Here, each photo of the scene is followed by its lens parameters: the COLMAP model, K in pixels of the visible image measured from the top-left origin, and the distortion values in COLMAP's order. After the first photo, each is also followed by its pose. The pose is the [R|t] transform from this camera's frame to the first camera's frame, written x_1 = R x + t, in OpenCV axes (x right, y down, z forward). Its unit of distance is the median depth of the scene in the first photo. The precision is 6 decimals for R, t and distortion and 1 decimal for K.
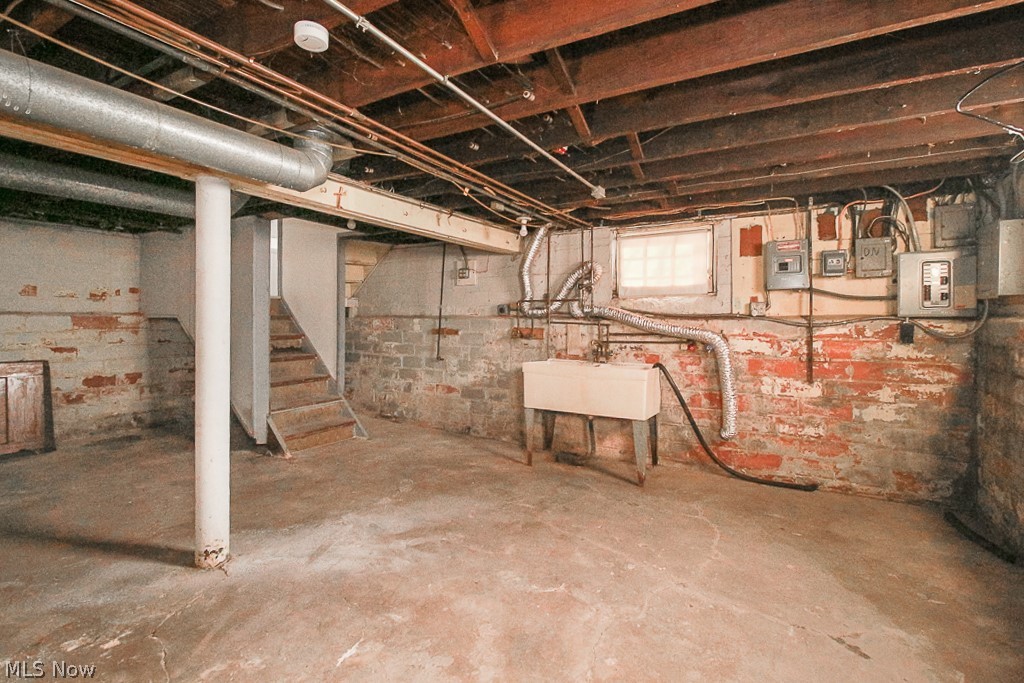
lens RADIAL K [[477.1, 0, 512.1], [0, 477.1, 311.4], [0, 0, 1]] dist [0.004529, -0.005418]
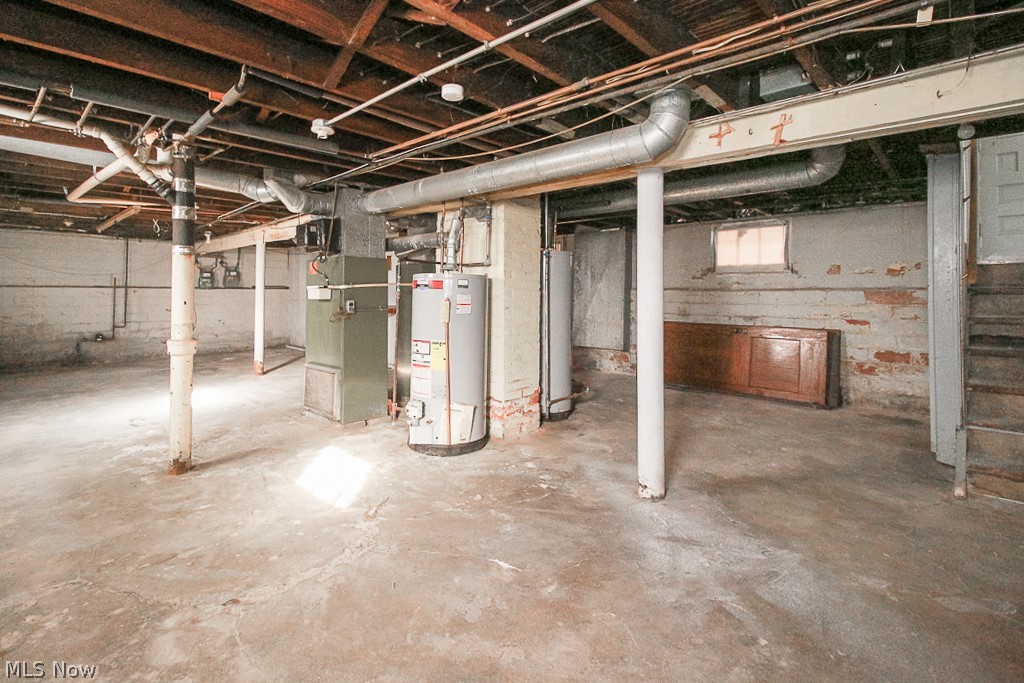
lens RADIAL K [[483.2, 0, 508.3], [0, 483.2, 290.5], [0, 0, 1]] dist [-0.001215, -0.001642]
pose [[-0.215160, -0.011461, -0.976512, 0.540430], [0.008004, 0.999877, -0.013499, 0.029095], [0.976546, -0.010720, -0.215042, 0.816010]]
